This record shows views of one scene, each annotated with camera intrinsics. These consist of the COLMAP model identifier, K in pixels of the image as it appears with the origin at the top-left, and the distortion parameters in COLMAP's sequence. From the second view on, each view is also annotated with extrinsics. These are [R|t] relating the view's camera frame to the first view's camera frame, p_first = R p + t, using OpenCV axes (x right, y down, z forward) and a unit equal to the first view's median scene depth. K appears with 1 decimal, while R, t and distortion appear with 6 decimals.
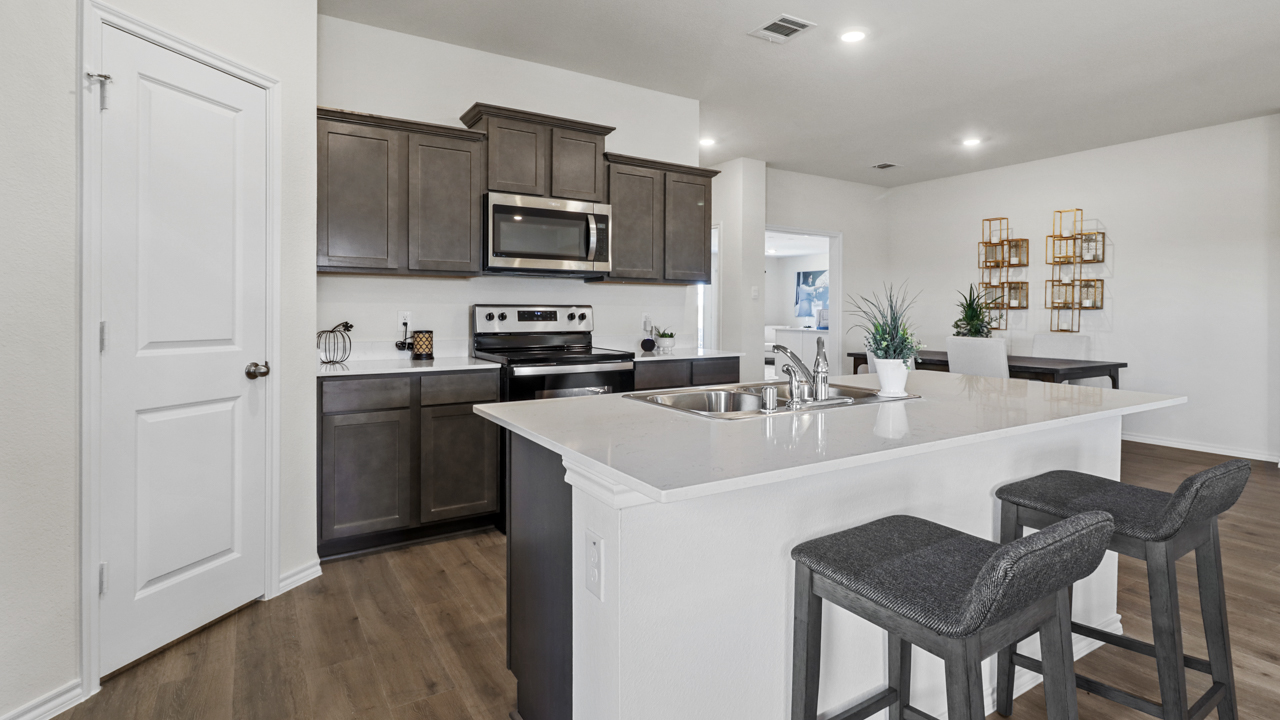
lens RADIAL K [[626.0, 0, 637.1], [0, 626.0, 311.7], [0, 0, 1]] dist [-0.003190, -0.000289]
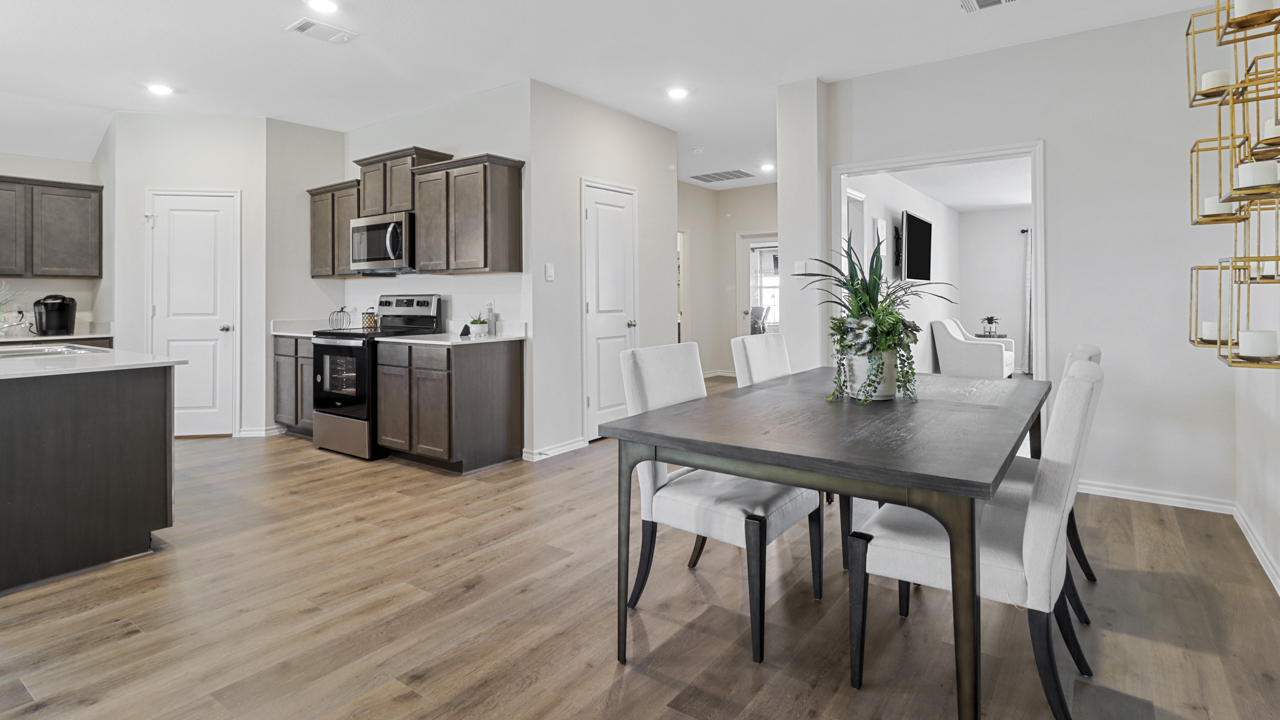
lens RADIAL K [[626.0, 0, 637.1], [0, 626.0, 311.7], [0, 0, 1]] dist [-0.003190, -0.000289]
pose [[0.352964, 0.017403, -0.935475, 1.284262], [0.002752, 0.999803, 0.019638, -0.000190], [0.935633, -0.009506, 0.352846, 1.019375]]
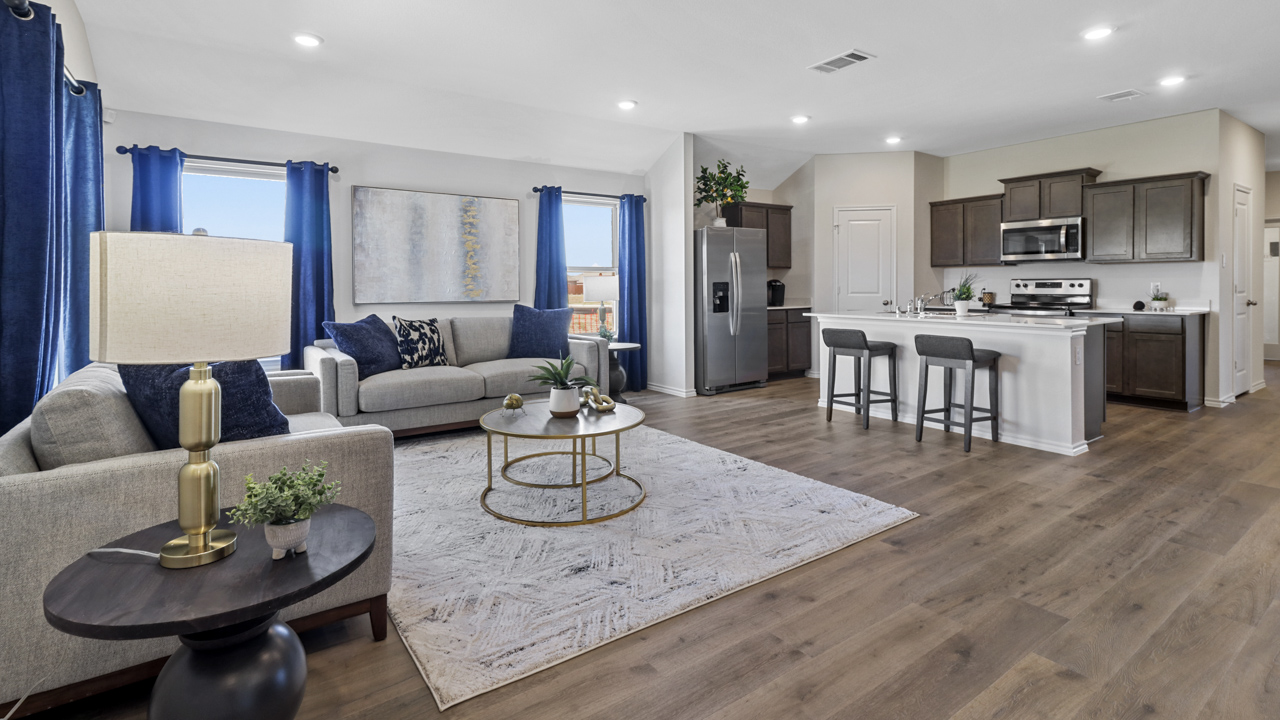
lens RADIAL K [[611.3, 0, 681.9], [0, 611.3, 281.6], [0, 0, 1]] dist [0.061857, -0.000149]
pose [[0.081397, -0.012482, -0.996604, 1.540887], [0.001313, 0.999922, -0.012416, 0.017746], [0.996681, -0.000298, 0.081407, -0.174234]]
